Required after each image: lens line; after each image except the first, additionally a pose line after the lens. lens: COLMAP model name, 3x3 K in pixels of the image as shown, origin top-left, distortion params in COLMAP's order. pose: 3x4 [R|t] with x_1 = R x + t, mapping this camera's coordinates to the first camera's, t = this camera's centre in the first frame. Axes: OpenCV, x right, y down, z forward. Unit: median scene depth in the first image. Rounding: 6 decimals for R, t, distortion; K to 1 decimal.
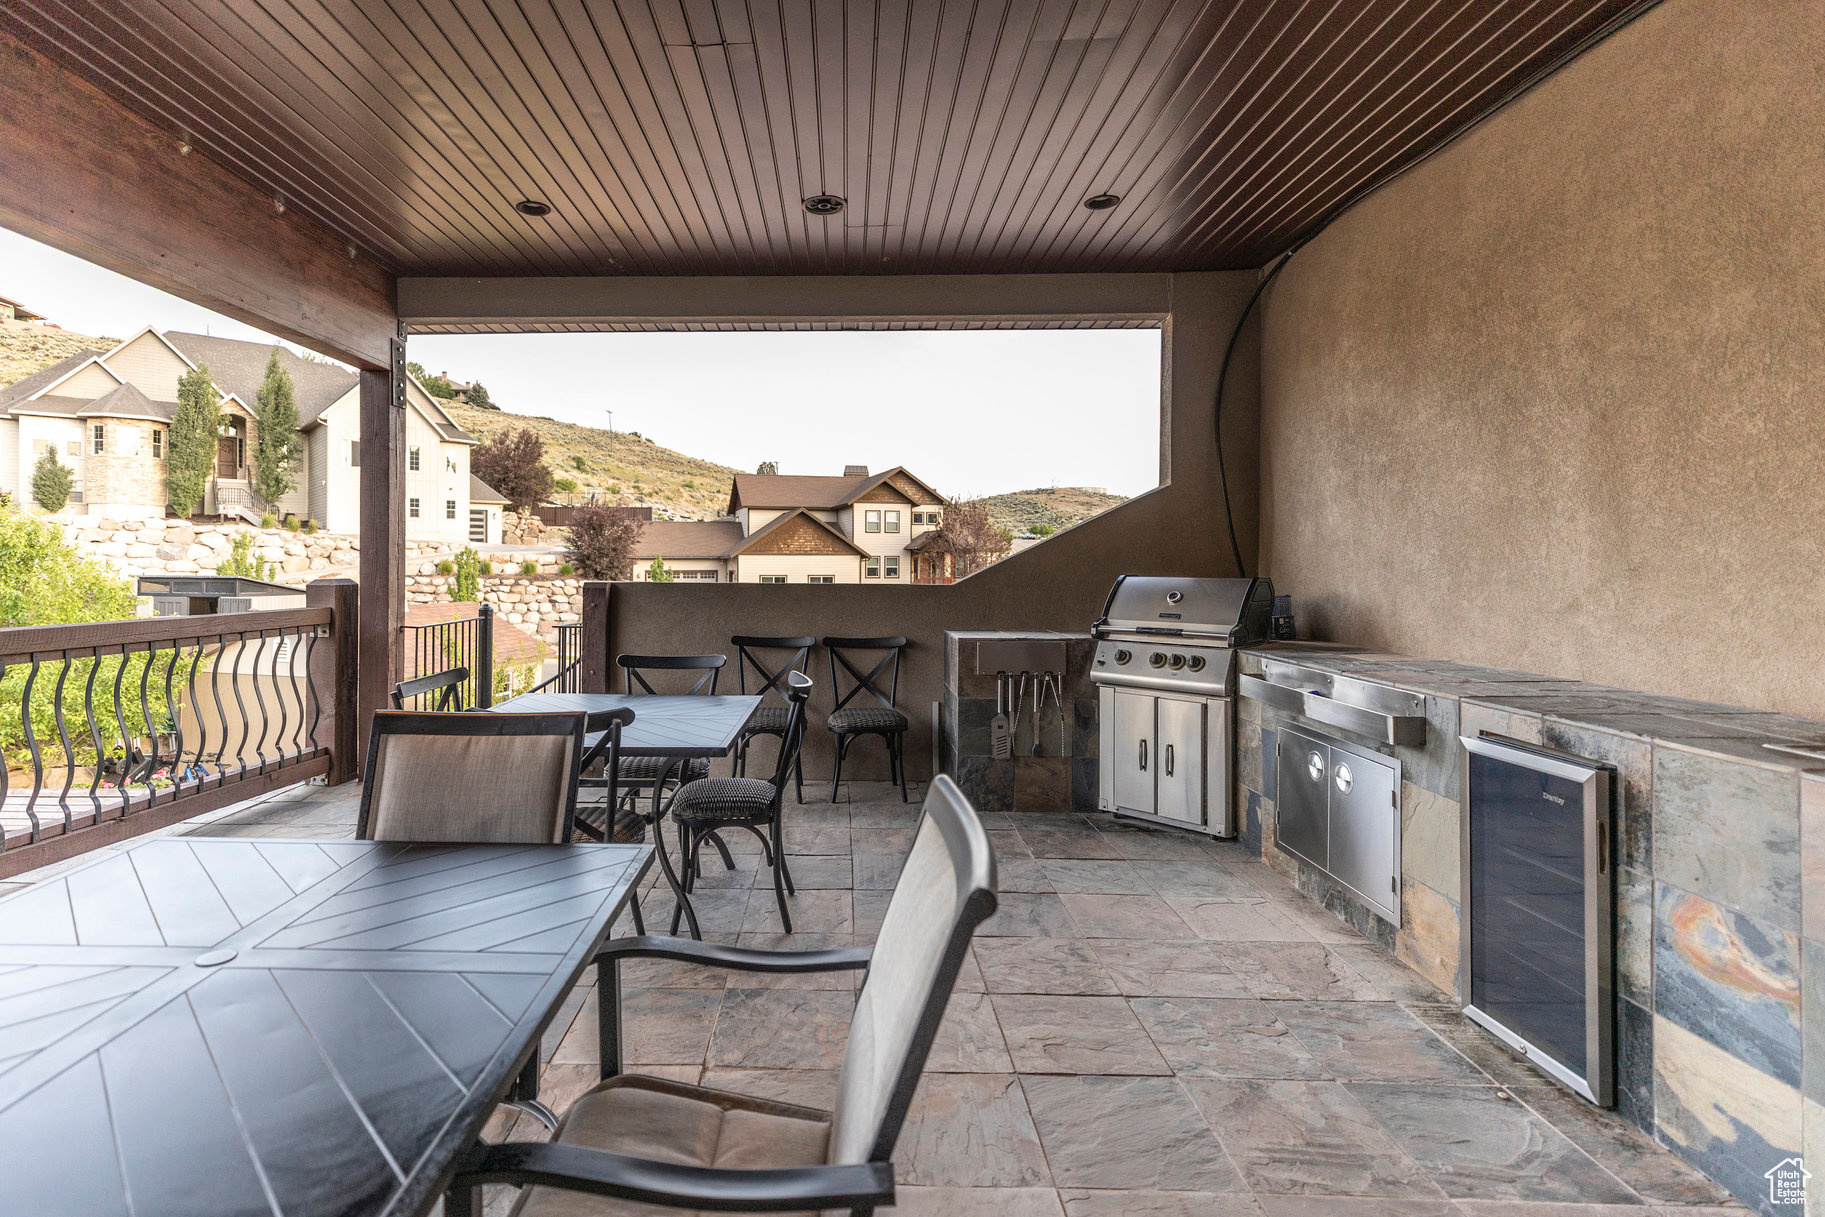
lens RADIAL K [[869.4, 0, 805.0], [0, 869.4, 558.3], [0, 0, 1]] dist [0.002481, -0.000279]
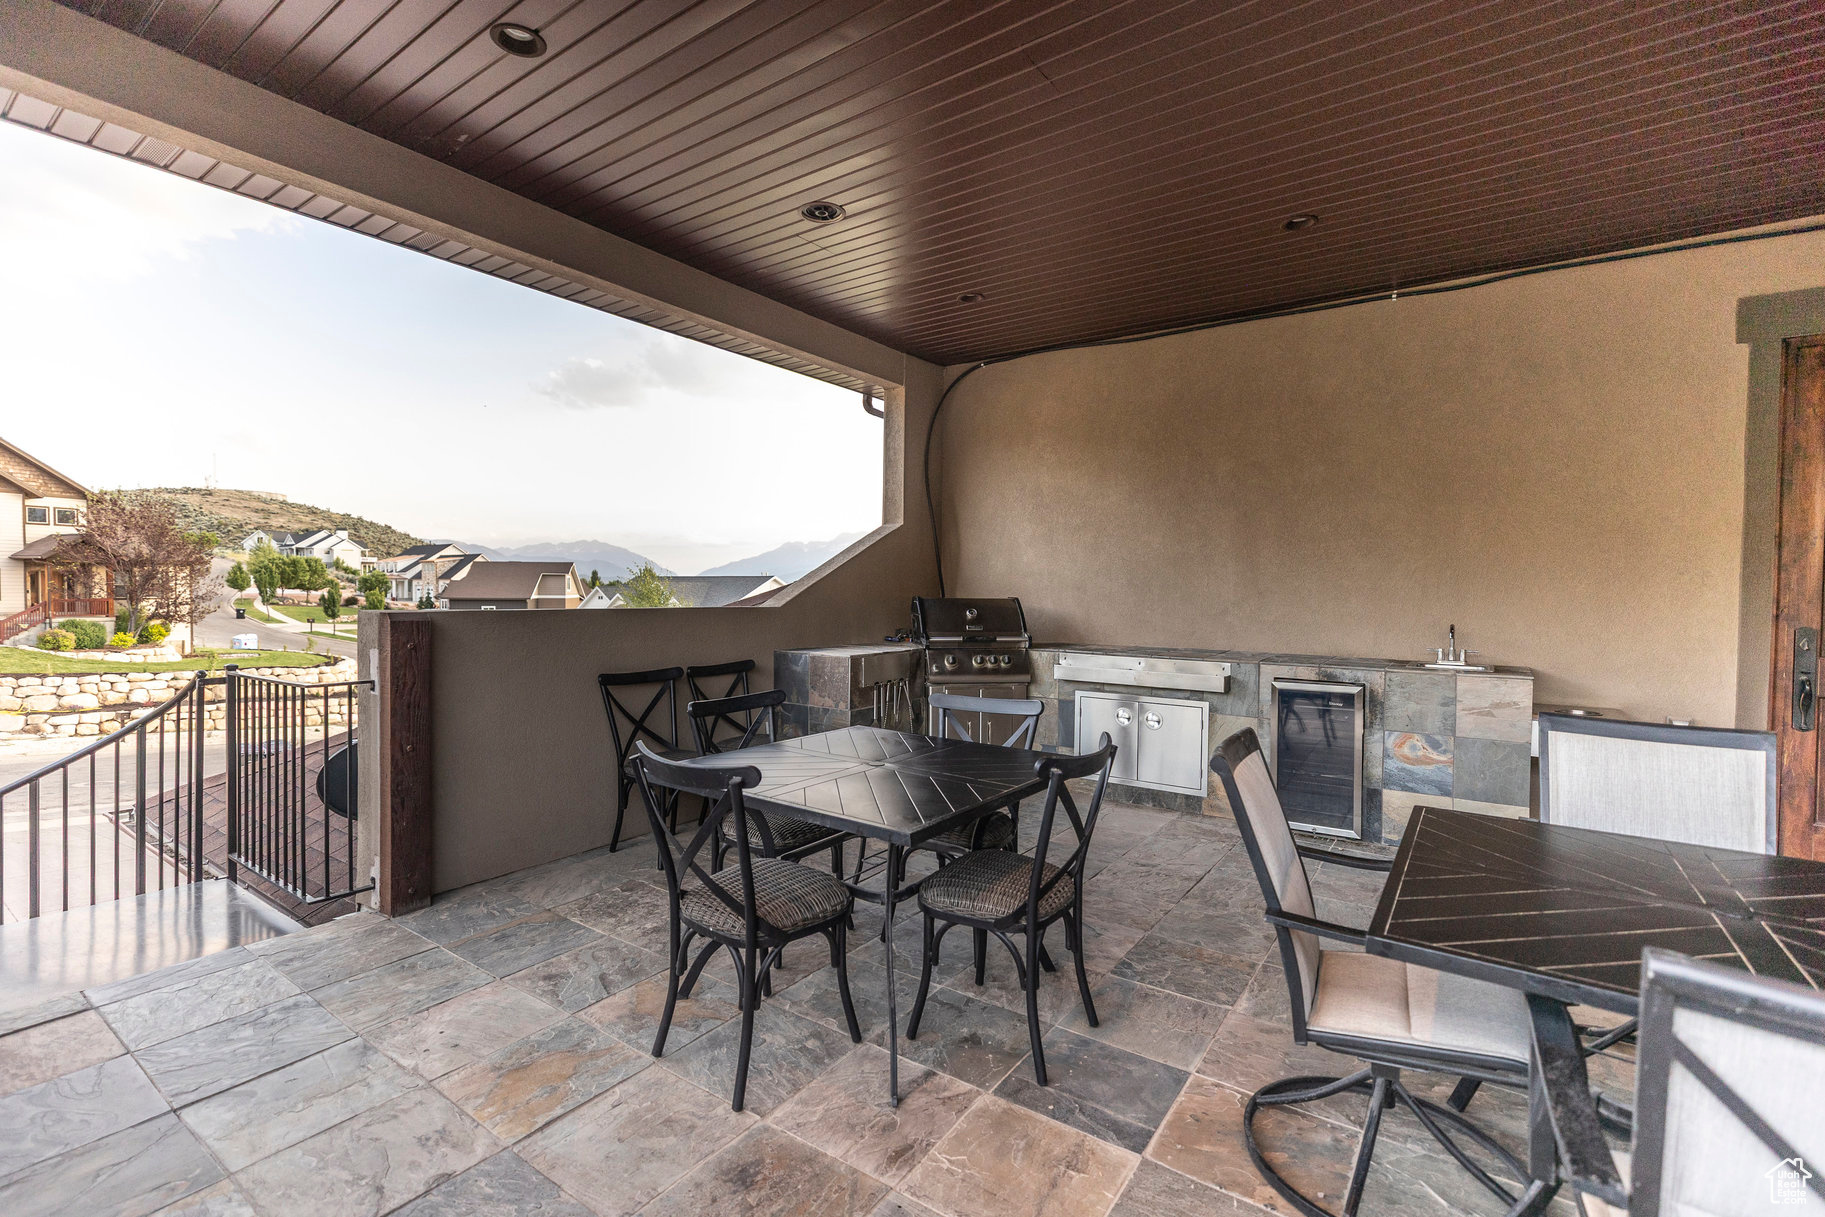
lens RADIAL K [[828.0, 0, 924.2], [0, 828.0, 607.5], [0, 0, 1]] dist [0.003665, 0.000377]
pose [[0.539923, -0.018391, 0.841514, -0.721102], [-0.012341, 0.999481, 0.029761, -0.000556], [-0.841624, -0.026454, 0.539416, 0.414104]]
